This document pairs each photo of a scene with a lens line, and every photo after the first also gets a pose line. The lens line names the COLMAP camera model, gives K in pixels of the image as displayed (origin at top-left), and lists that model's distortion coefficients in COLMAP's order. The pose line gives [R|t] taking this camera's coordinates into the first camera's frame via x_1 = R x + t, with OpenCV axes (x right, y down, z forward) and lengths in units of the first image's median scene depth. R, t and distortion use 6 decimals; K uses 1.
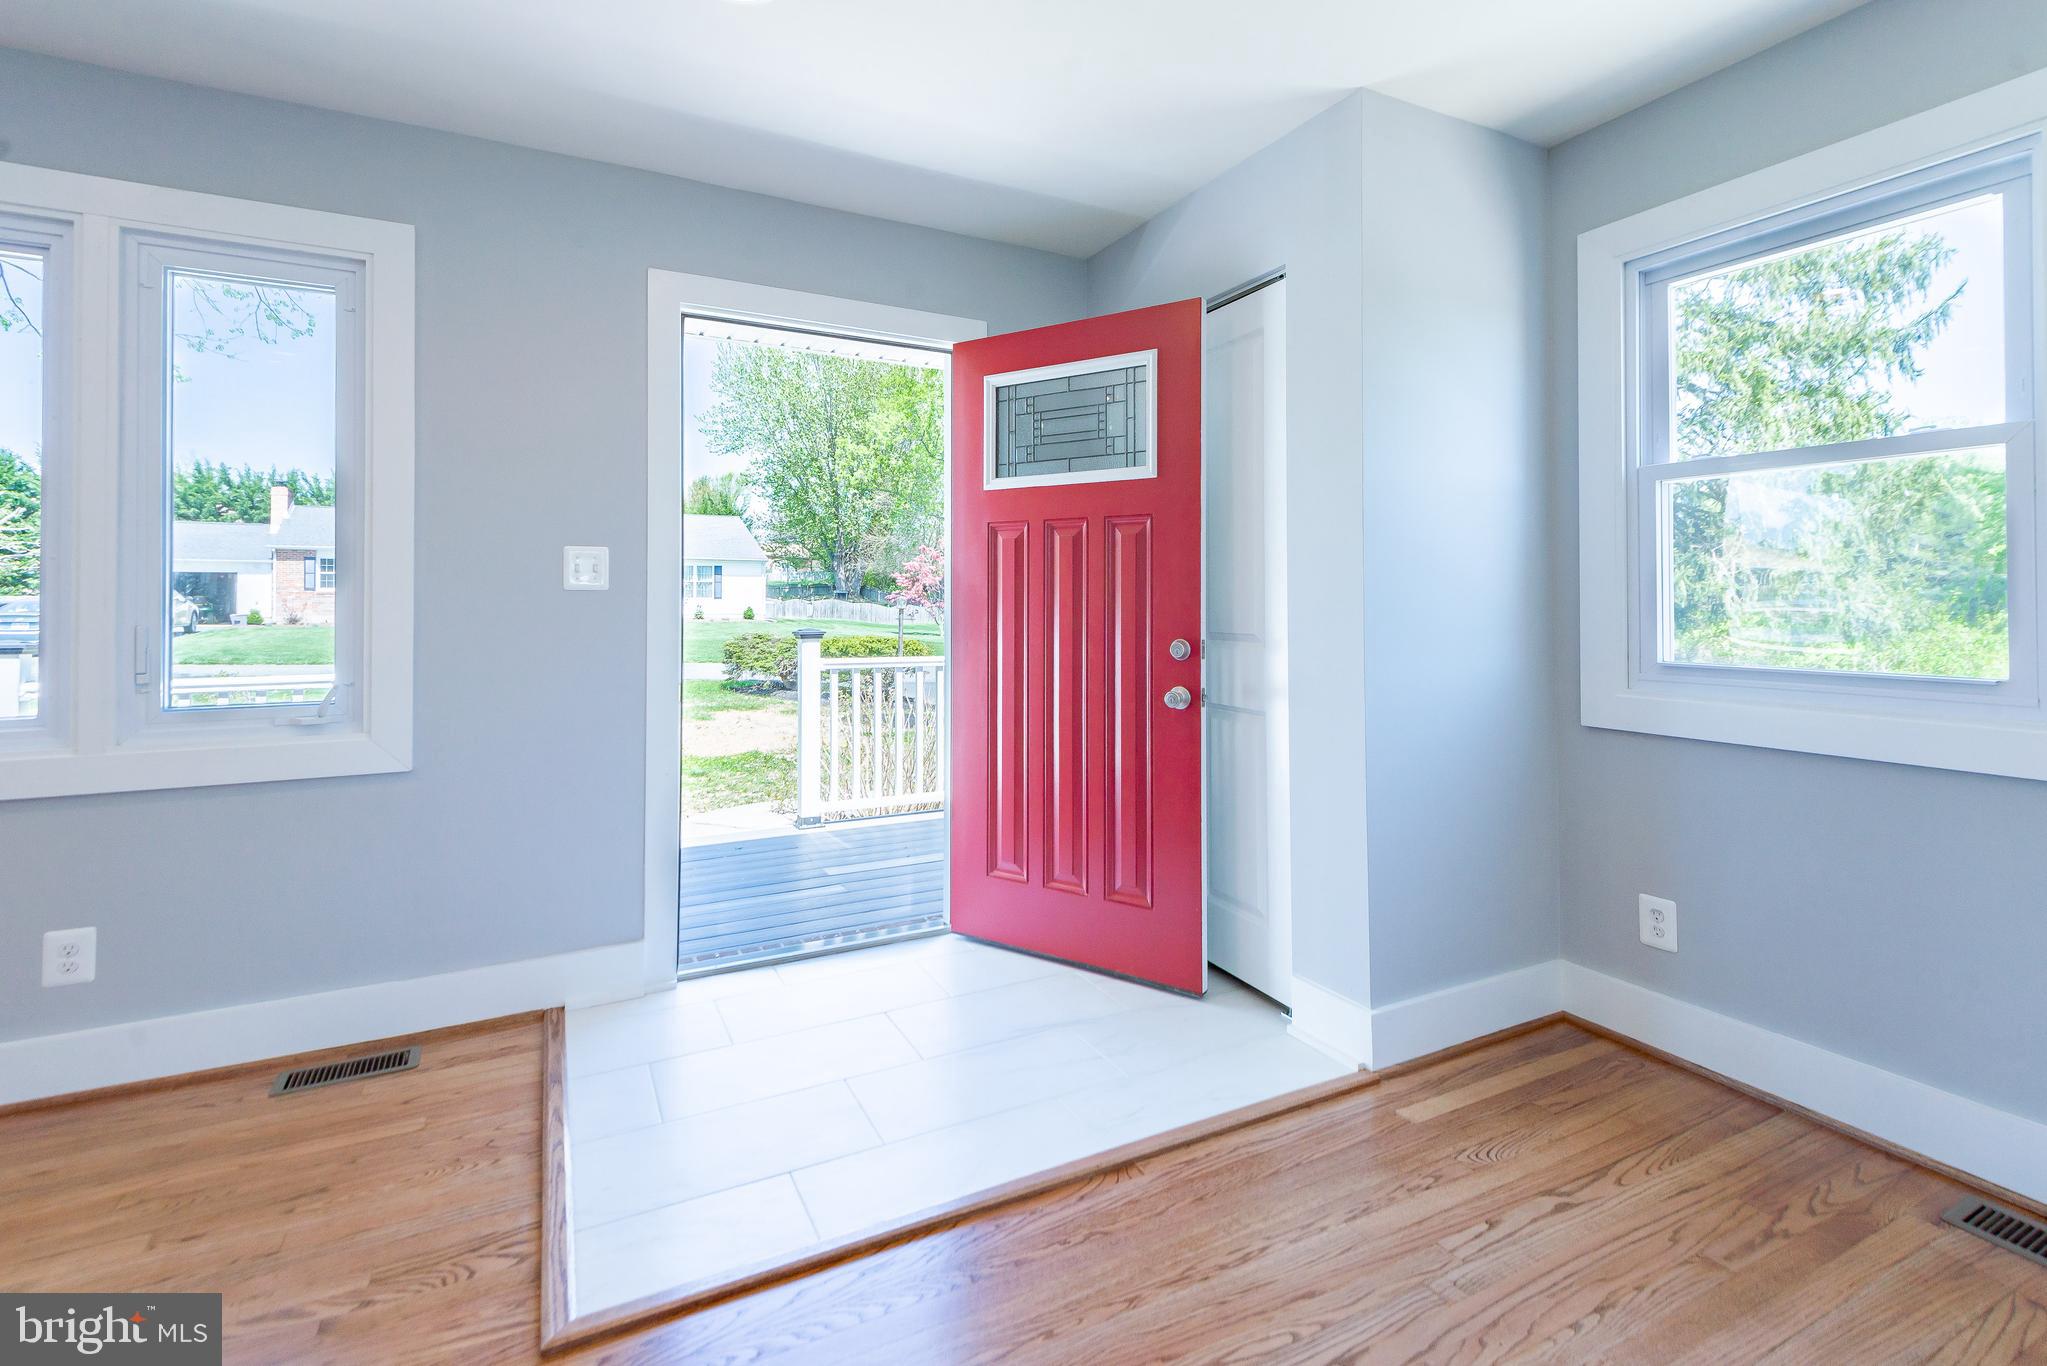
lens RADIAL K [[893.3, 0, 948.9], [0, 893.3, 586.8], [0, 0, 1]] dist [-0.024788, 0.000232]
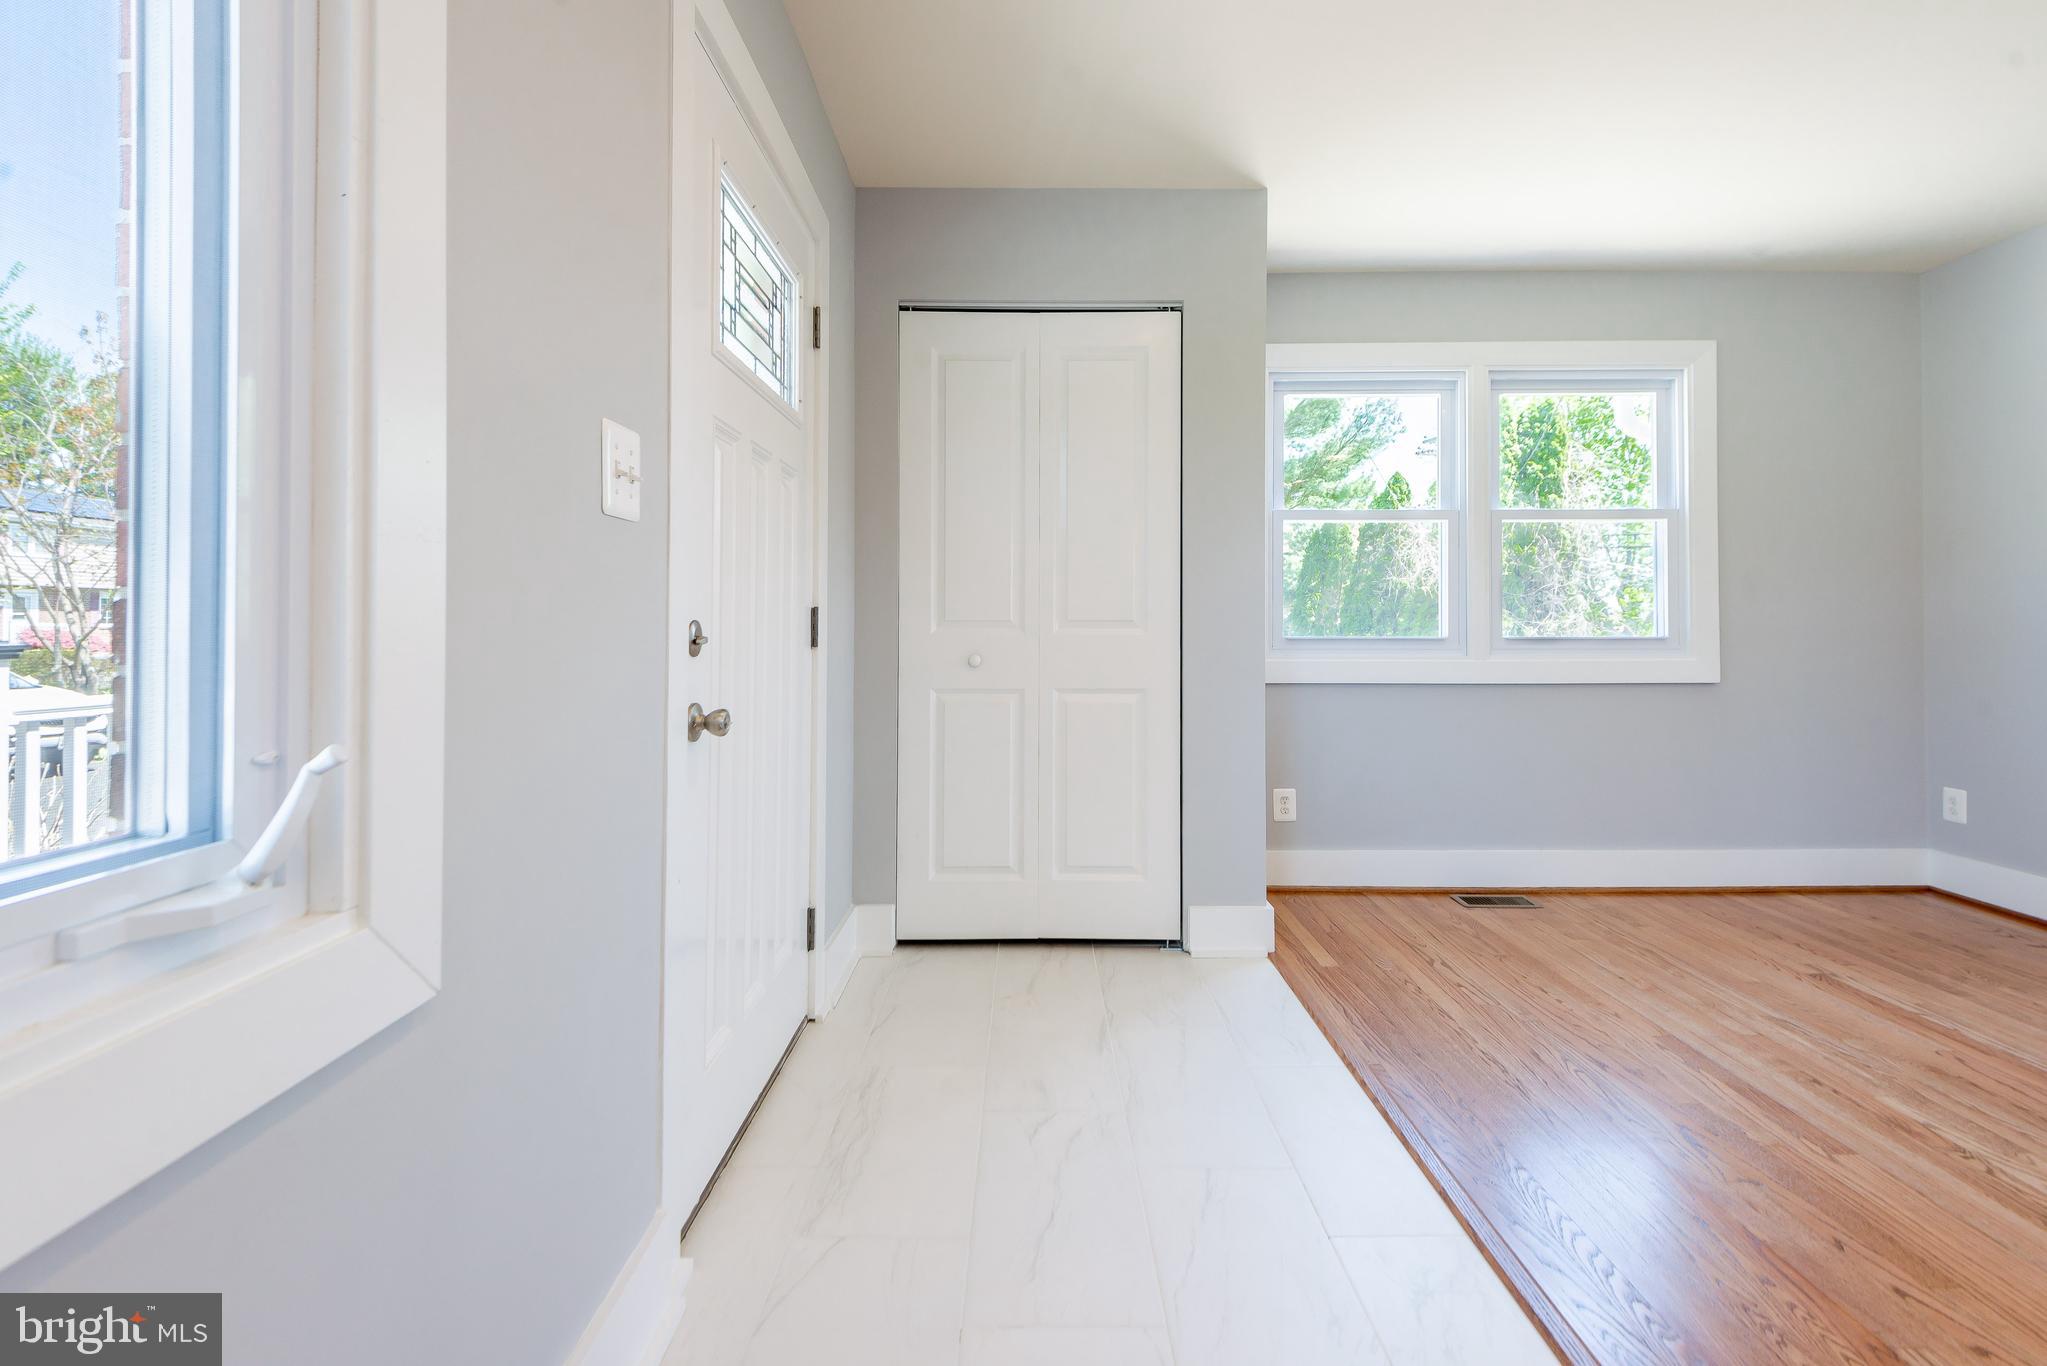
lens RADIAL K [[921.8, 0, 999.2], [0, 921.8, 621.8], [0, 0, 1]] dist [0.000017, -0.003857]
pose [[0.452467, 0.003838, 0.891773, -0.957206], [-0.018849, 0.999809, 0.005261, 0.064316], [-0.891582, -0.019189, 0.452452, 0.777447]]
